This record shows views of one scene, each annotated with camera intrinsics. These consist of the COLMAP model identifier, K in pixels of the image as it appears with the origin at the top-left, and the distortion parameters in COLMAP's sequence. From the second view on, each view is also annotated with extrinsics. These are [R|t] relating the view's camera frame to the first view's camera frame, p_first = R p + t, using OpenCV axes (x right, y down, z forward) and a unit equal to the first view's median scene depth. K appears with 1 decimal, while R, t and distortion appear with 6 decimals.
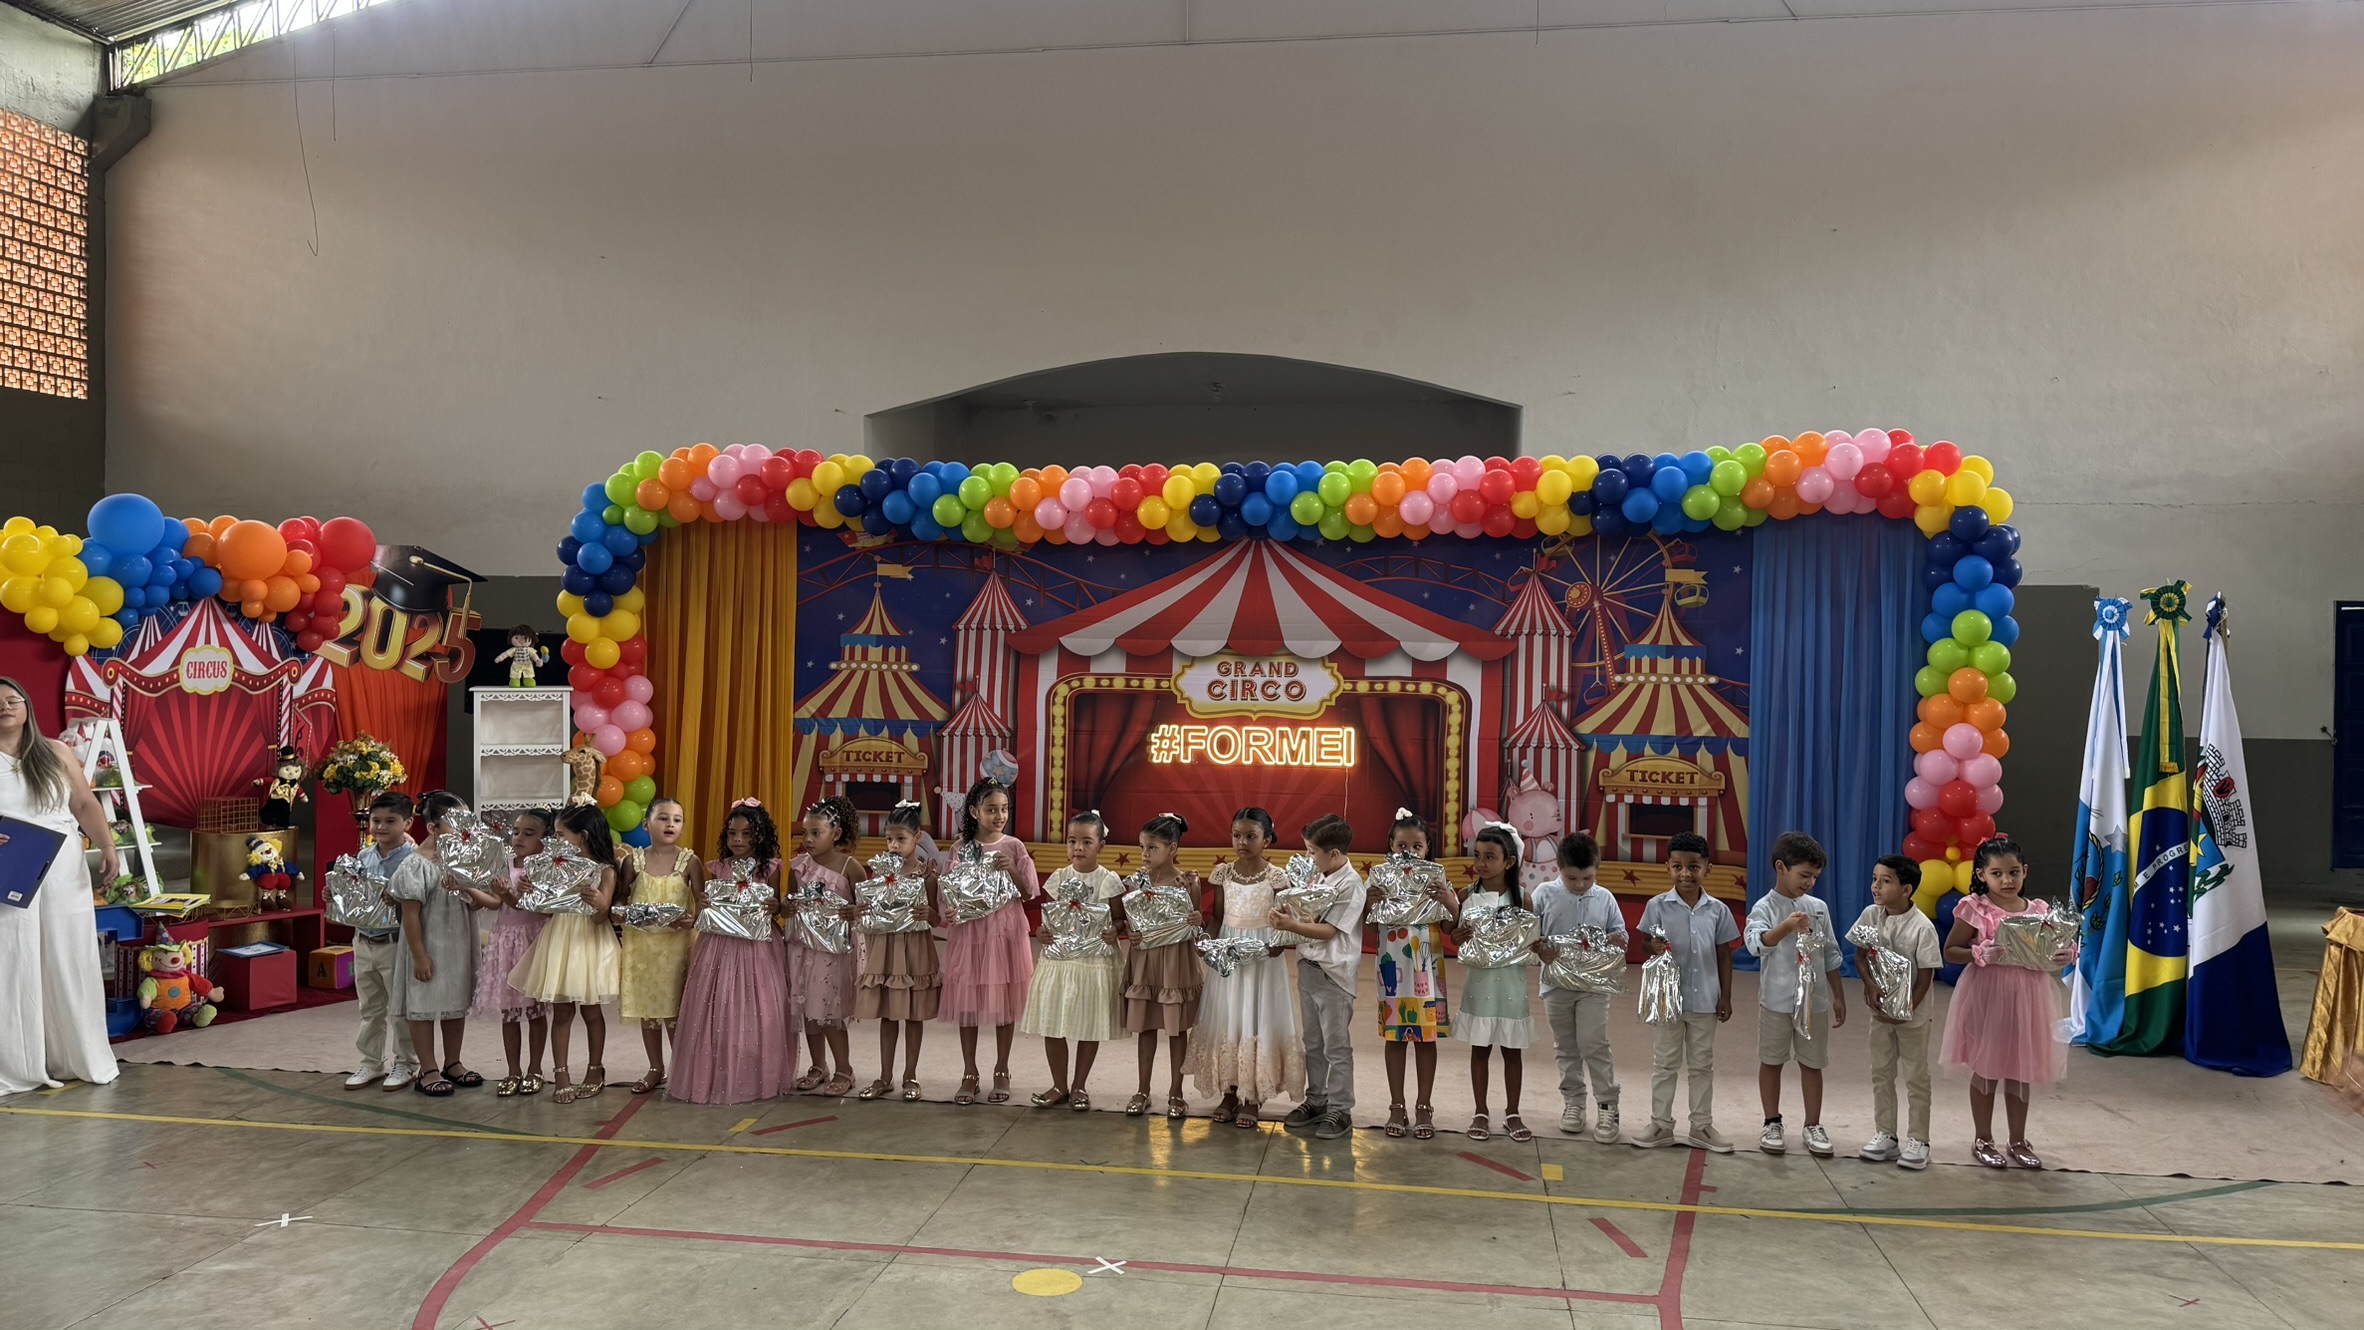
lens RADIAL K [[1672.1, 0, 1183.6], [0, 1672.1, 640.8], [0, 0, 1]] dist [0.156752, -0.273999]
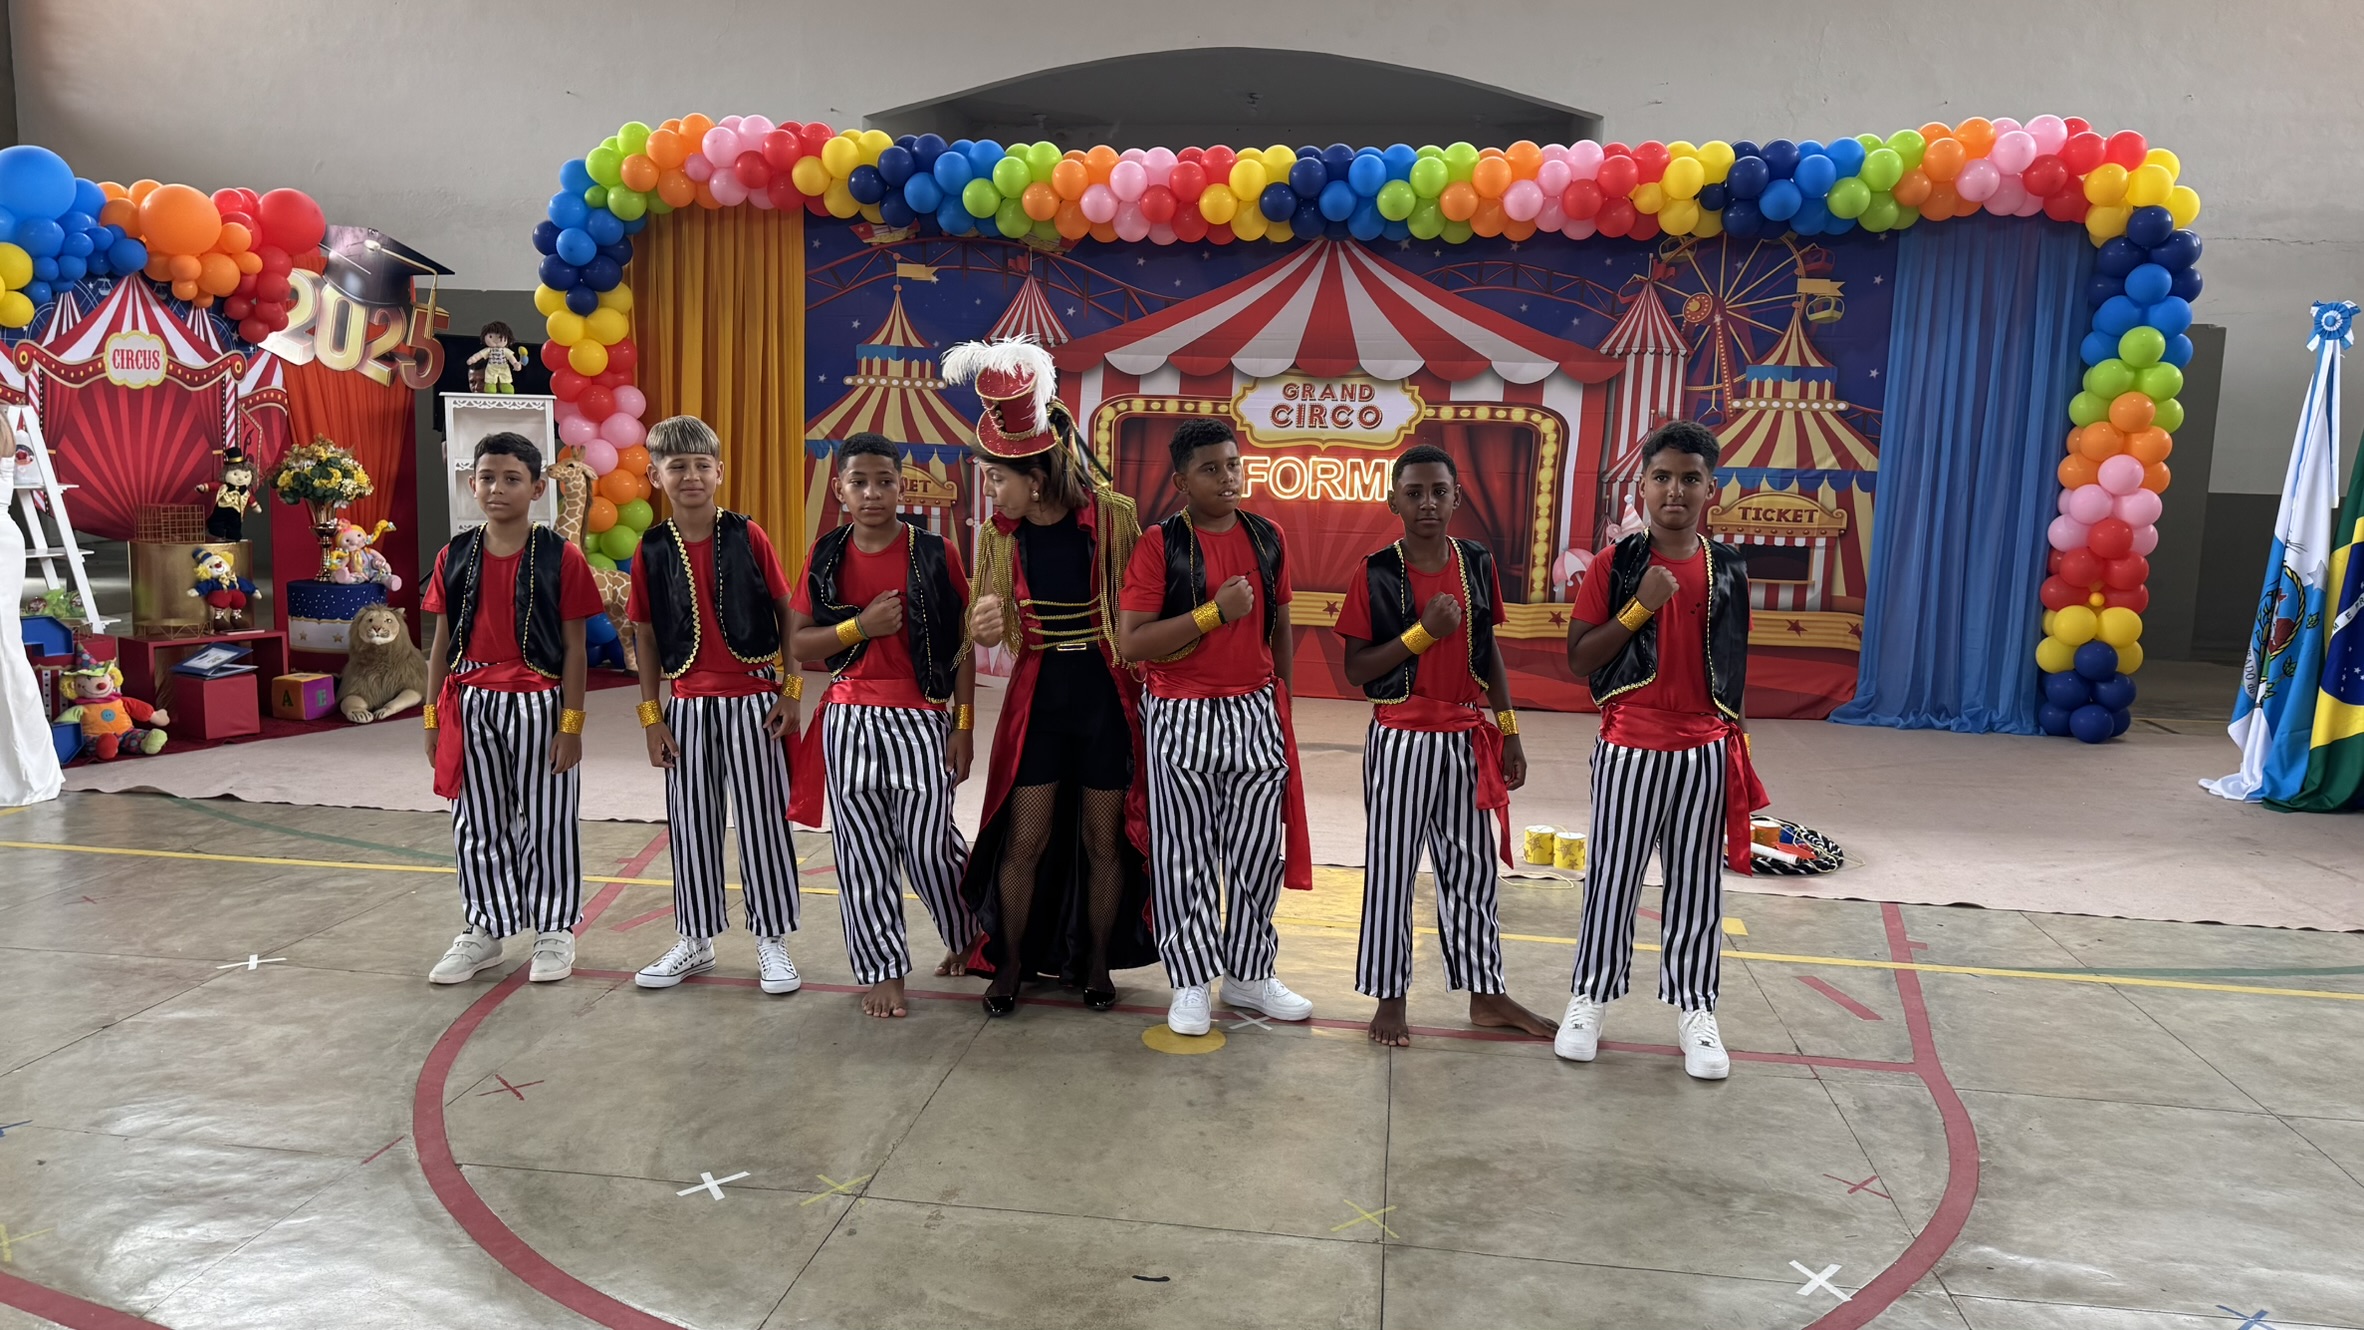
lens RADIAL K [[1666.3, 0, 1192.2], [0, 1666.3, 663.0], [0, 0, 1]] dist [0.156754, -0.266353]
pose [[0.999635, 0.013693, 0.023274, -0.048184], [-0.016785, 0.990247, 0.138307, 0.038544], [-0.021153, -0.138647, 0.990116, 0.101077]]
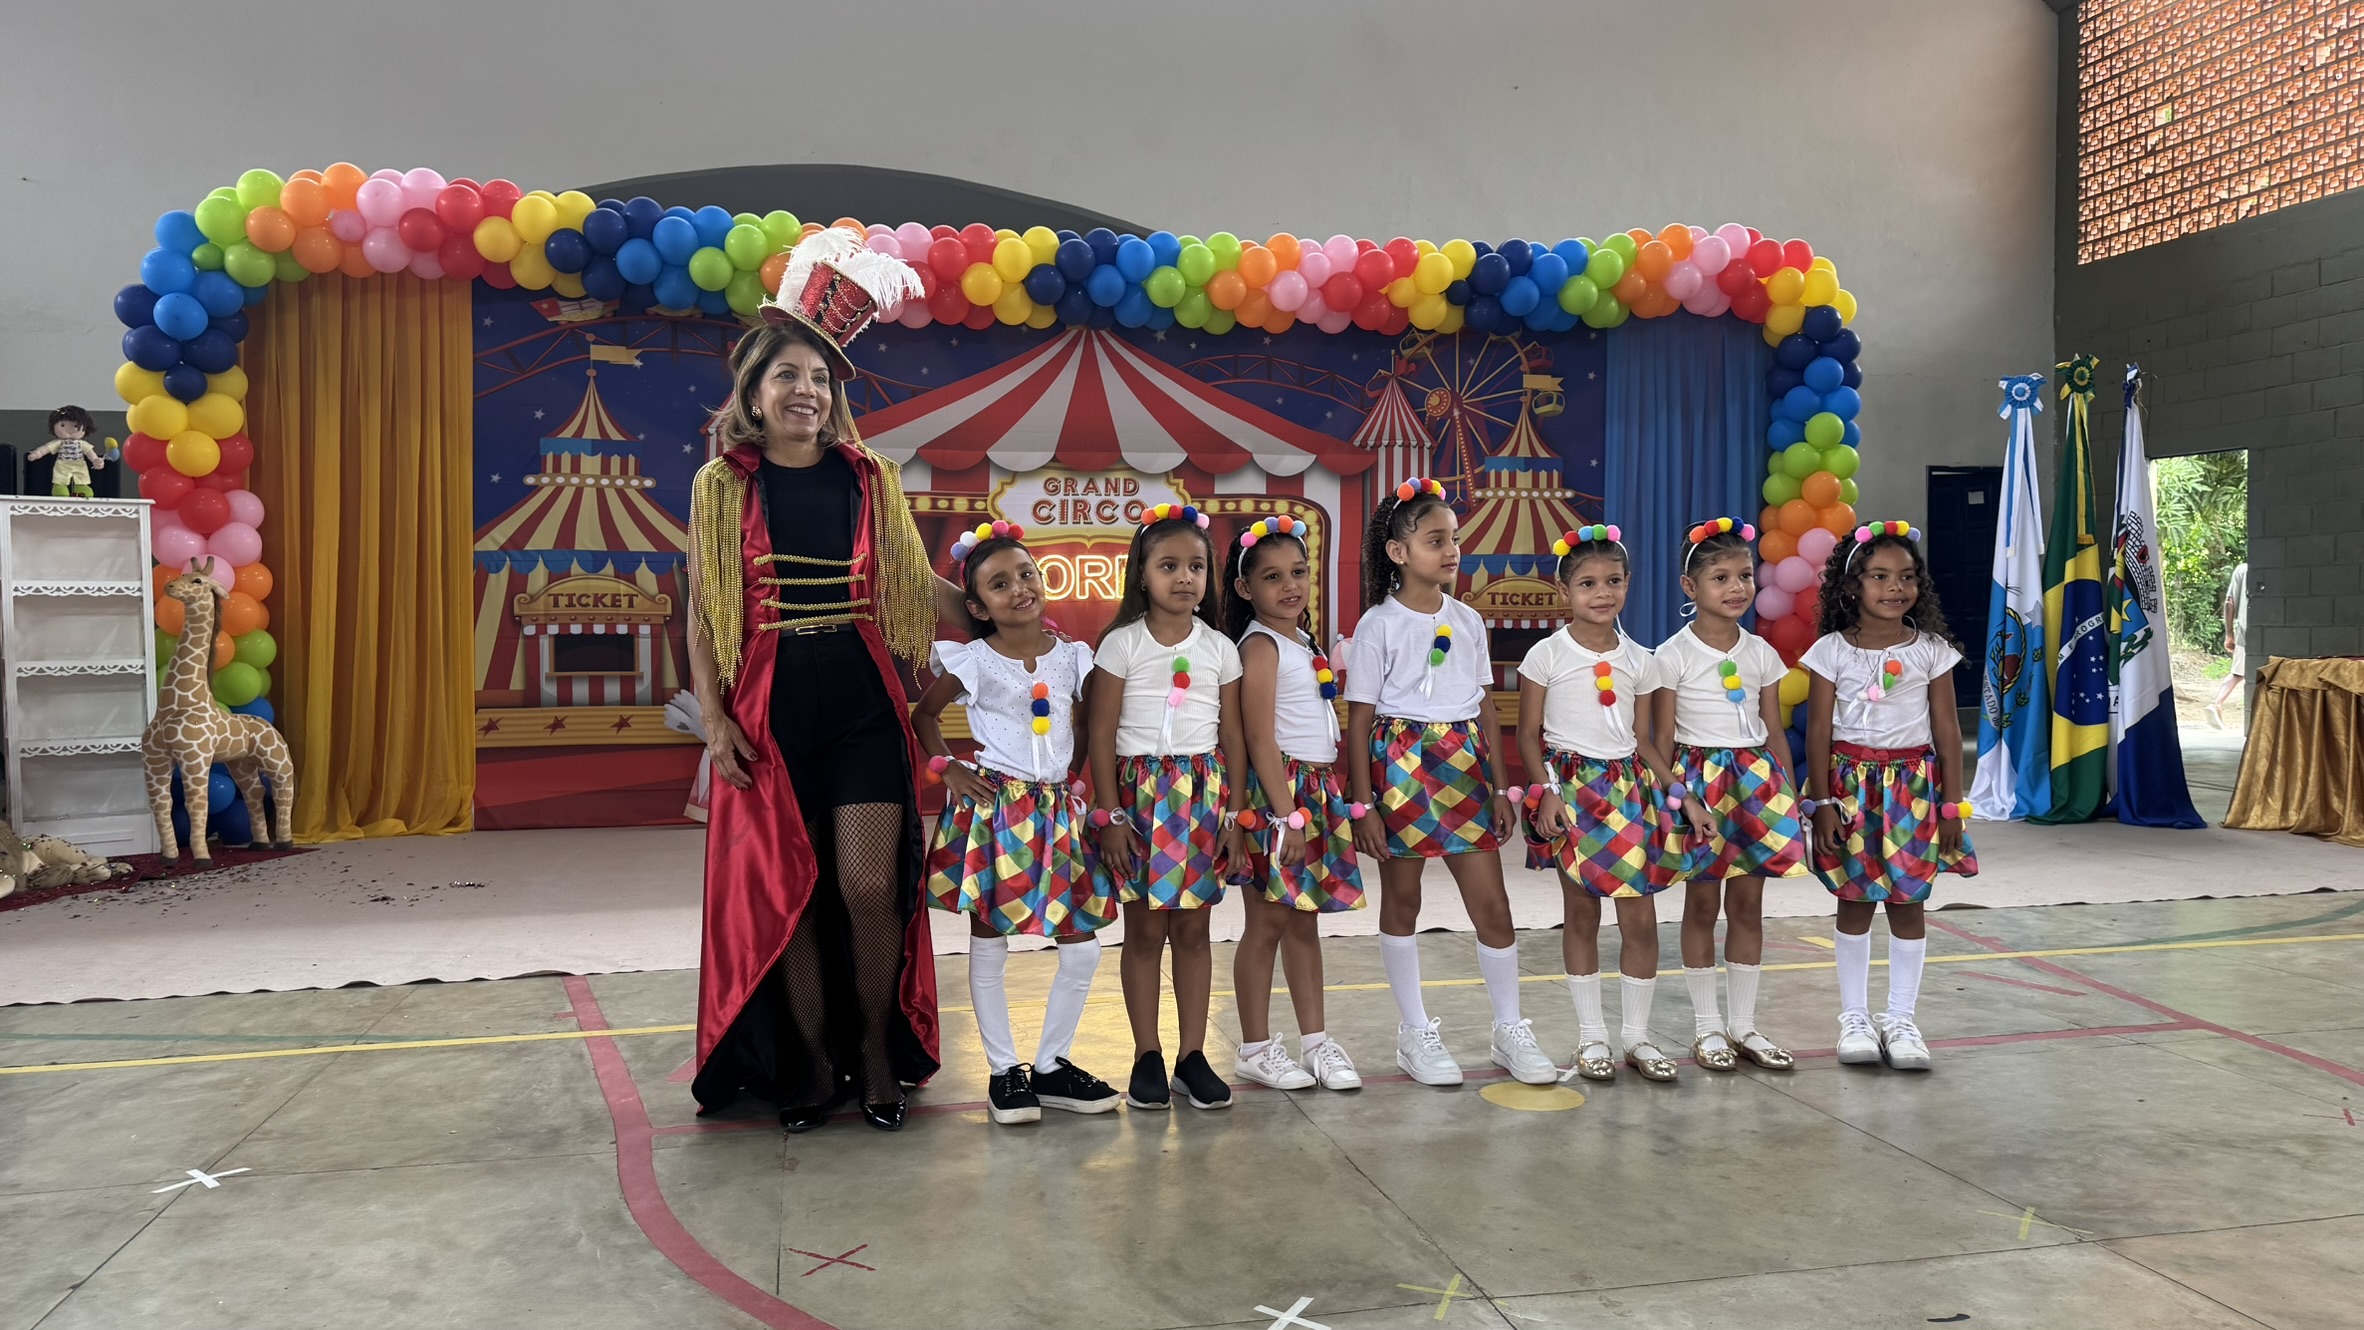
lens RADIAL K [[1664.8, 0, 1180.3], [0, 1664.8, 673.1], [0, 0, 1]] dist [0.153378, -0.236451]
pose [[0.932422, -0.029806, 0.360139, -0.225355], [0.019713, 0.999304, 0.031668, 0.087254], [-0.360832, -0.022429, 0.932361, 0.200193]]
